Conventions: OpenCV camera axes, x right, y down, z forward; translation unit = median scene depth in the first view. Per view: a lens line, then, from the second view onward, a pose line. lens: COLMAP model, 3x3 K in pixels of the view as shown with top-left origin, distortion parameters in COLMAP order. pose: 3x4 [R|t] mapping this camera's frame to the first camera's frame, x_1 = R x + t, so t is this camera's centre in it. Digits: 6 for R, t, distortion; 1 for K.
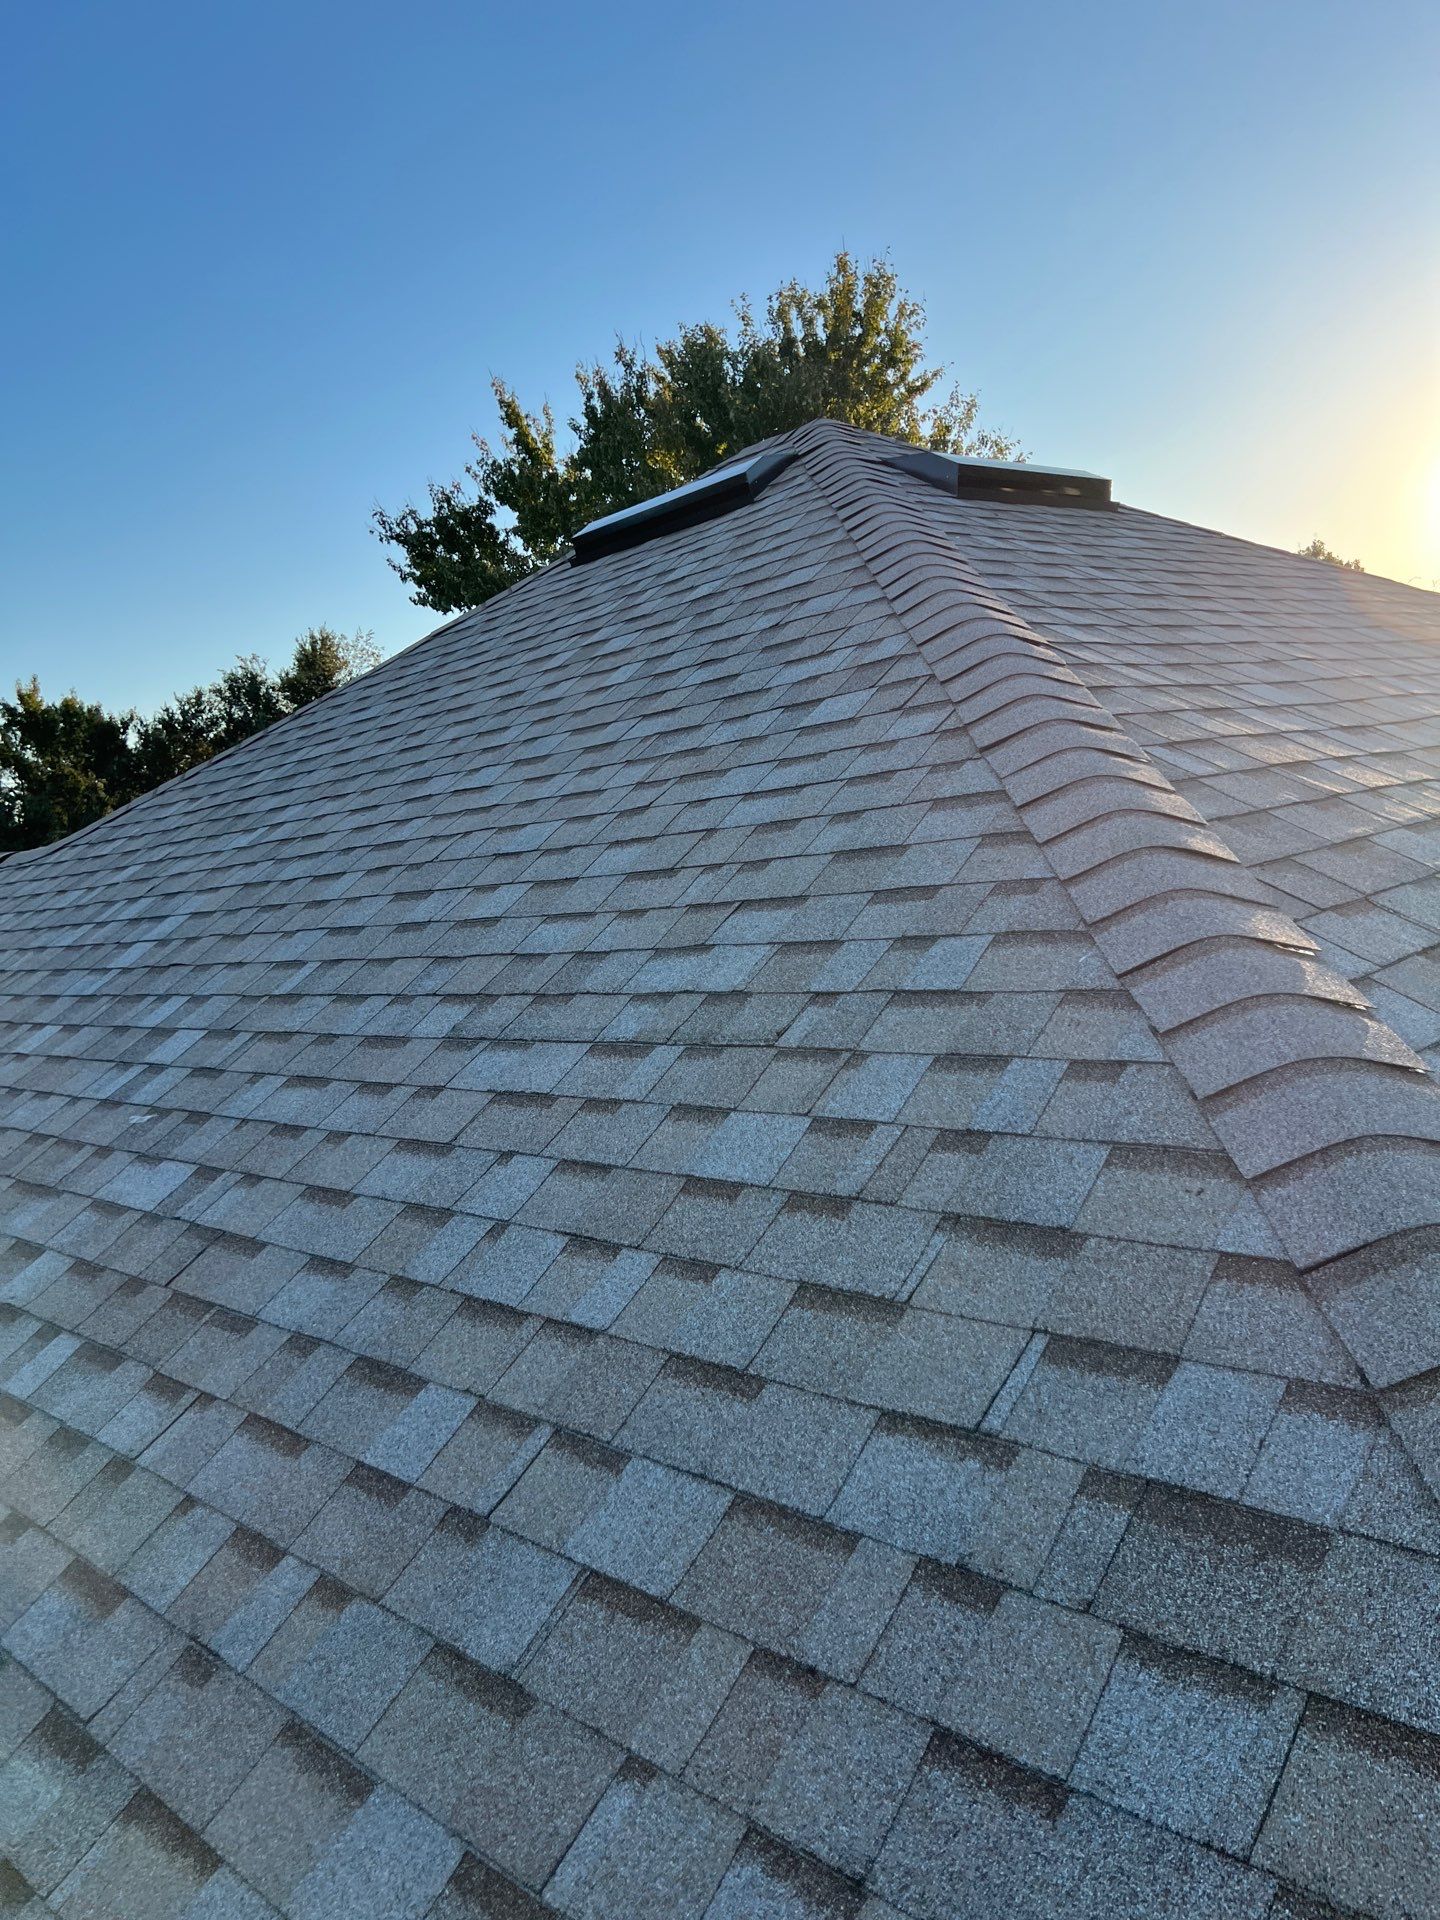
lens RADIAL K [[1406.3, 0, 722.4], [0, 1406.3, 962.6], [0, 0, 1]] dist [0.026435, -0.034143]
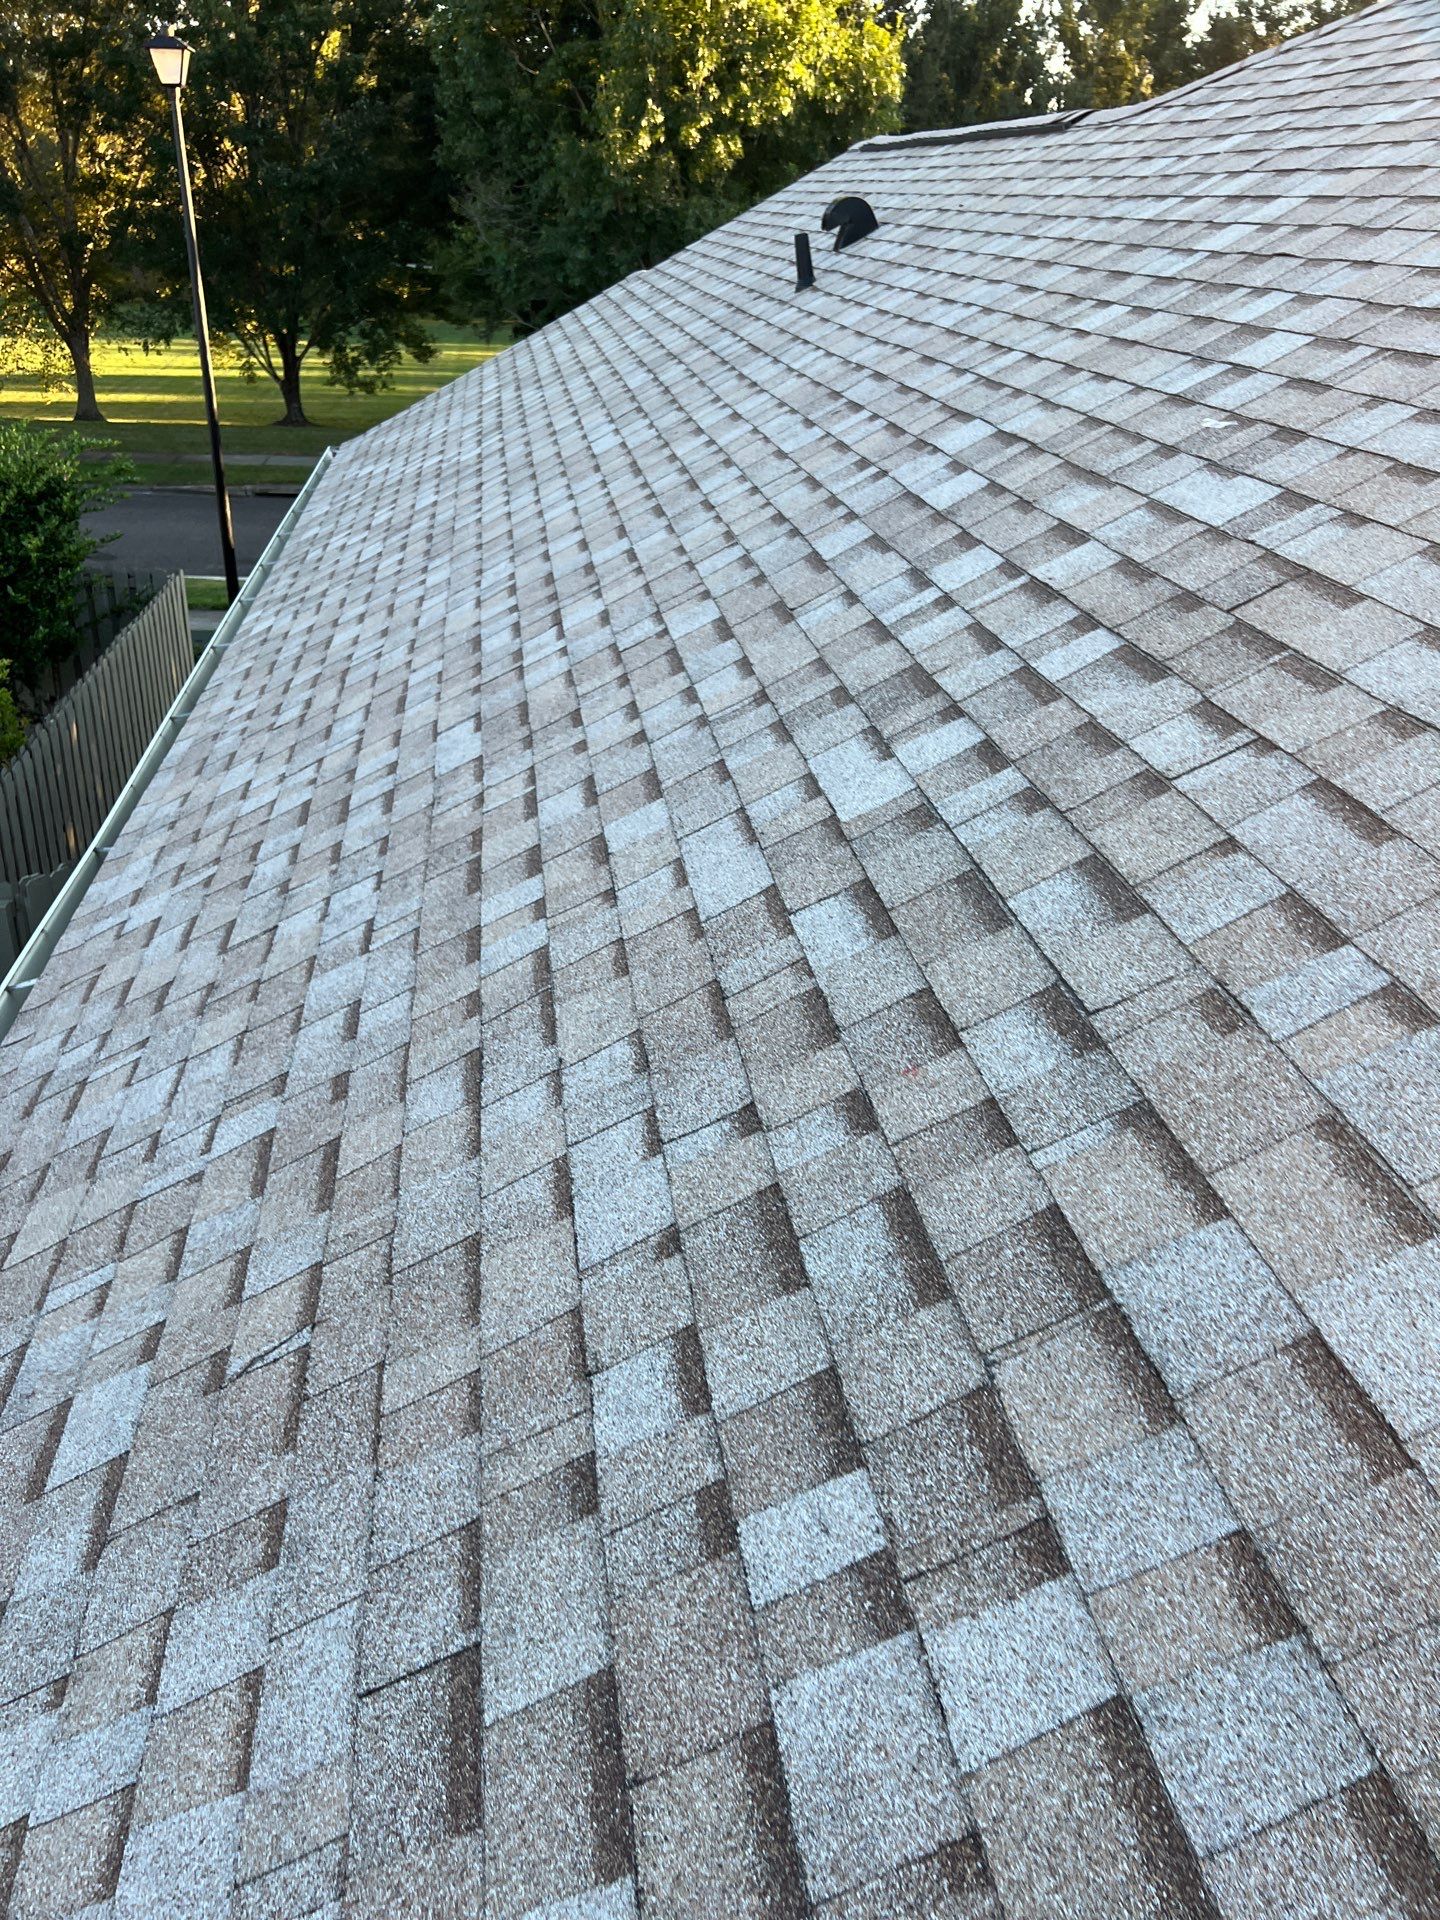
lens RADIAL K [[1406.3, 0, 718.2], [0, 1406.3, 960.6], [0, 0, 1]] dist [0.026435, -0.034143]
pose [[0.789047, 0.413325, -0.454498, -0.133509], [-0.197272, 0.871113, 0.449718, 0.073852], [0.581798, -0.265188, 0.768886, 0.074939]]
